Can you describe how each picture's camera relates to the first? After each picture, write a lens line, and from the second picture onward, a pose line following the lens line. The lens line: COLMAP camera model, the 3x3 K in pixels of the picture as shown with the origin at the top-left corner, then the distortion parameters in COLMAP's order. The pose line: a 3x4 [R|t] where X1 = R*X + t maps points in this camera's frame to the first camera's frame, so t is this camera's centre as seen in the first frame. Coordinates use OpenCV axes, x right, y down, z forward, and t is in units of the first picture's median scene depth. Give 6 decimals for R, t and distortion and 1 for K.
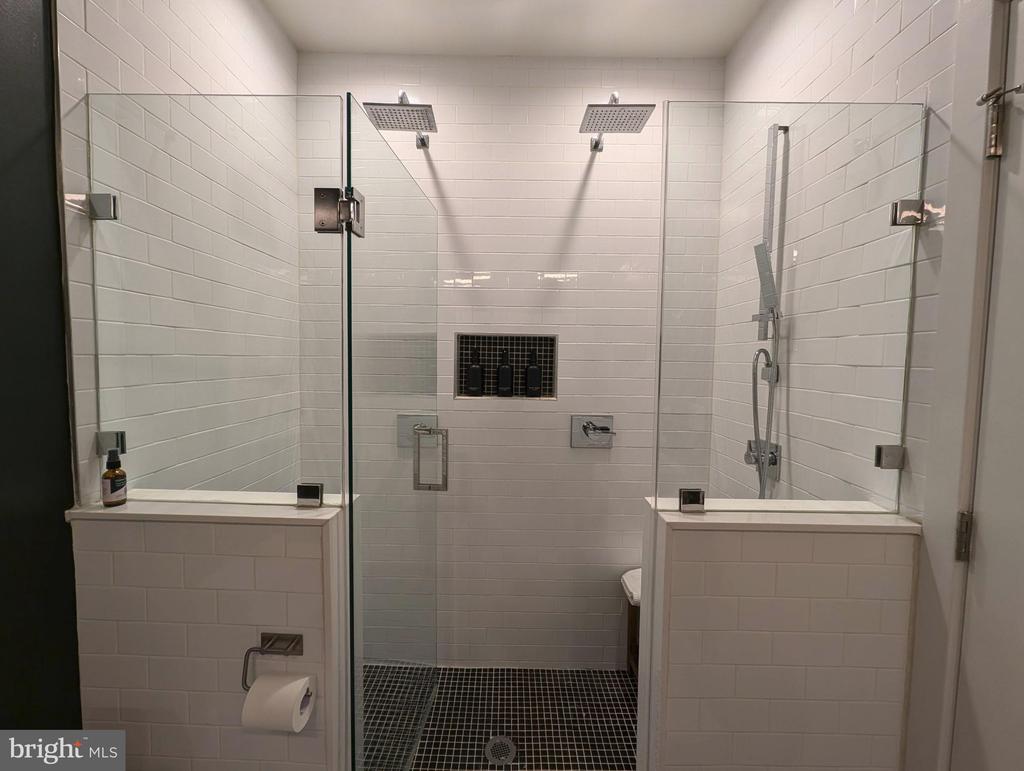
lens RADIAL K [[426.8, 0, 510.5], [0, 426.8, 380.4], [0, 0, 1]] dist [0.008992, -0.000423]
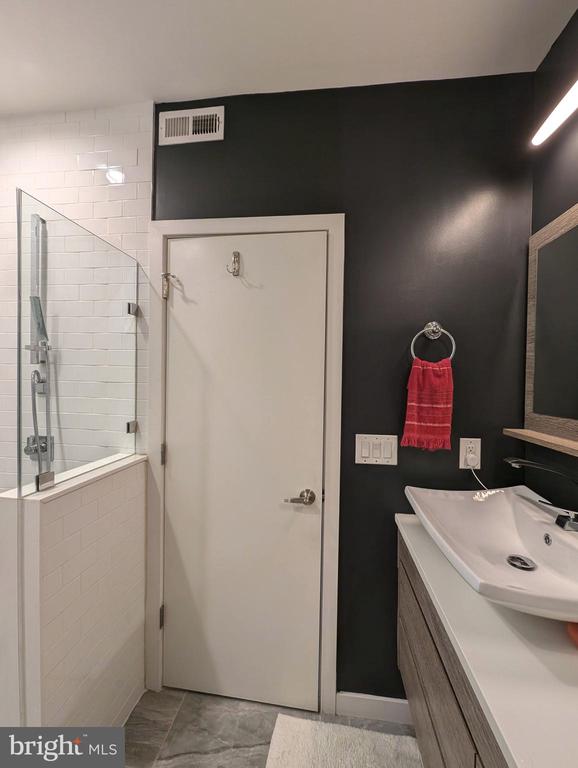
lens RADIAL K [[320.1, 0, 289.5], [0, 320.1, 386.6], [0, 0, 1]] dist [0.008992, -0.000423]
pose [[0.116768, -0.028223, 0.992758, -0.527378], [0.036141, 0.999055, 0.024151, -0.023344], [-0.992501, 0.033059, 0.117678, 0.076598]]
